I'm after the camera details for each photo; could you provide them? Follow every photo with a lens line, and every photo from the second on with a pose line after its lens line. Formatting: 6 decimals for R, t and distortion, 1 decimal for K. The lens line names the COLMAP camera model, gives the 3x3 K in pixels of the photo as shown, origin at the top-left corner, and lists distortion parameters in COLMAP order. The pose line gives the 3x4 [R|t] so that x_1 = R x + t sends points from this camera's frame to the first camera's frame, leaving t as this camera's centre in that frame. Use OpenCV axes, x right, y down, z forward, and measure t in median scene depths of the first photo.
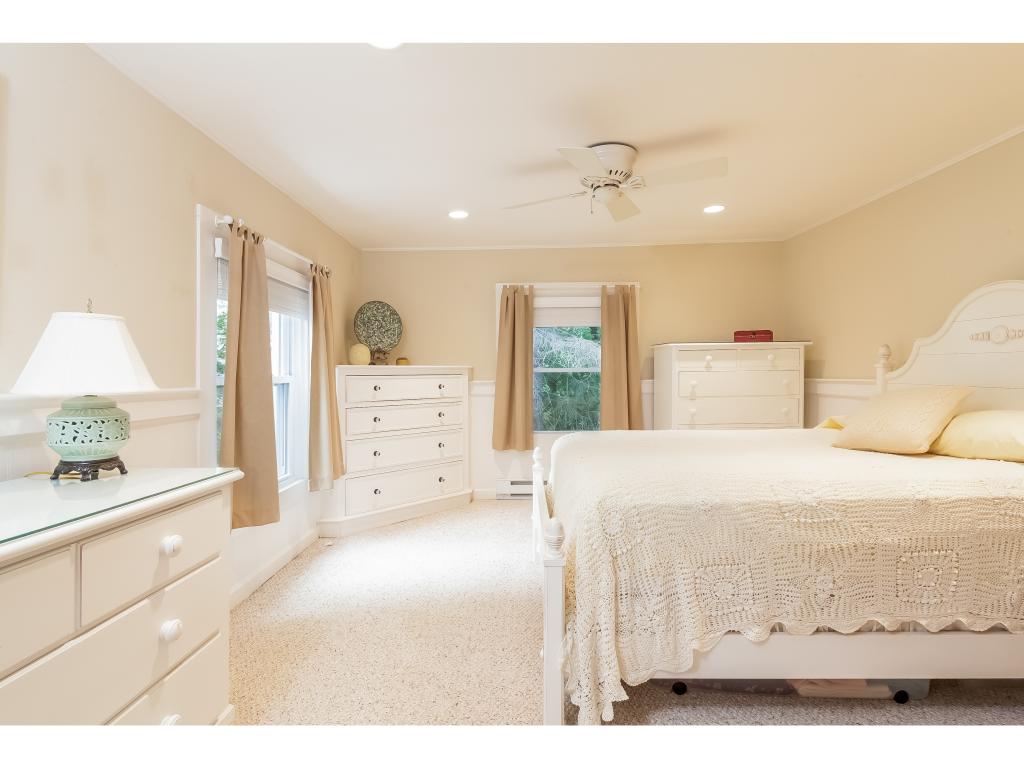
lens RADIAL K [[494.8, 0, 510.2], [0, 494.8, 391.5], [0, 0, 1]] dist [-0.000038, -0.000289]
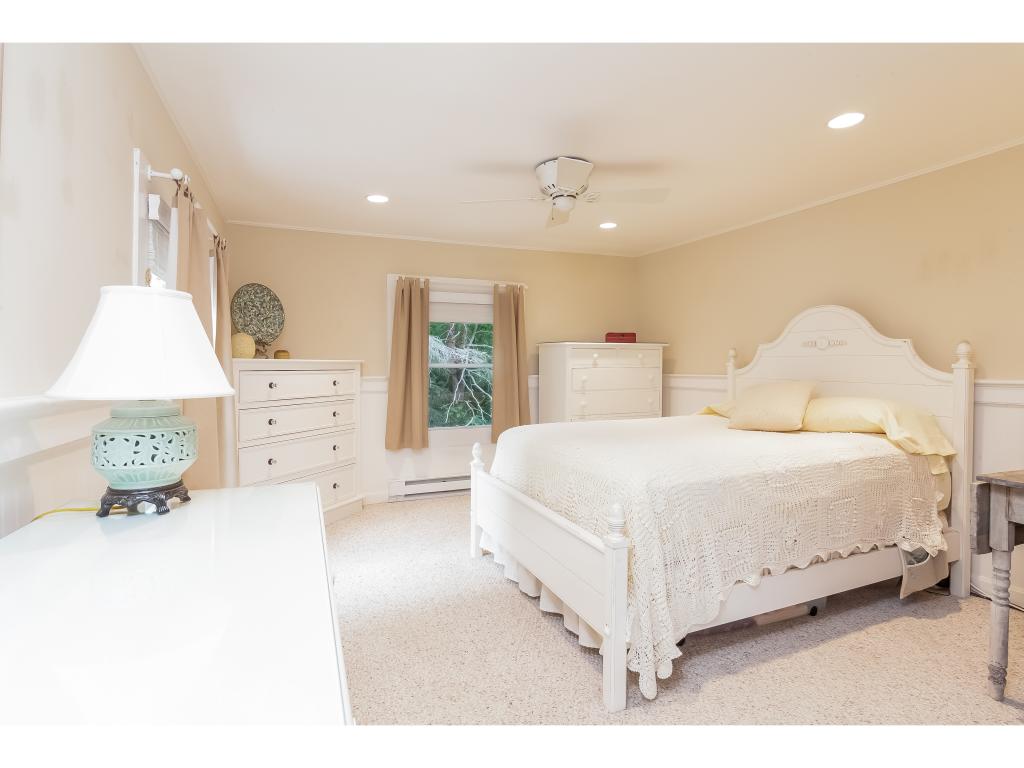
lens RADIAL K [[504.7, 0, 498.7], [0, 504.7, 381.1], [0, 0, 1]] dist [-0.002245, -0.000656]
pose [[0.916886, -0.005762, 0.399108, -0.310258], [0.010150, 0.999909, -0.008881, -0.003148], [-0.399020, 0.012194, 0.916861, 0.044536]]
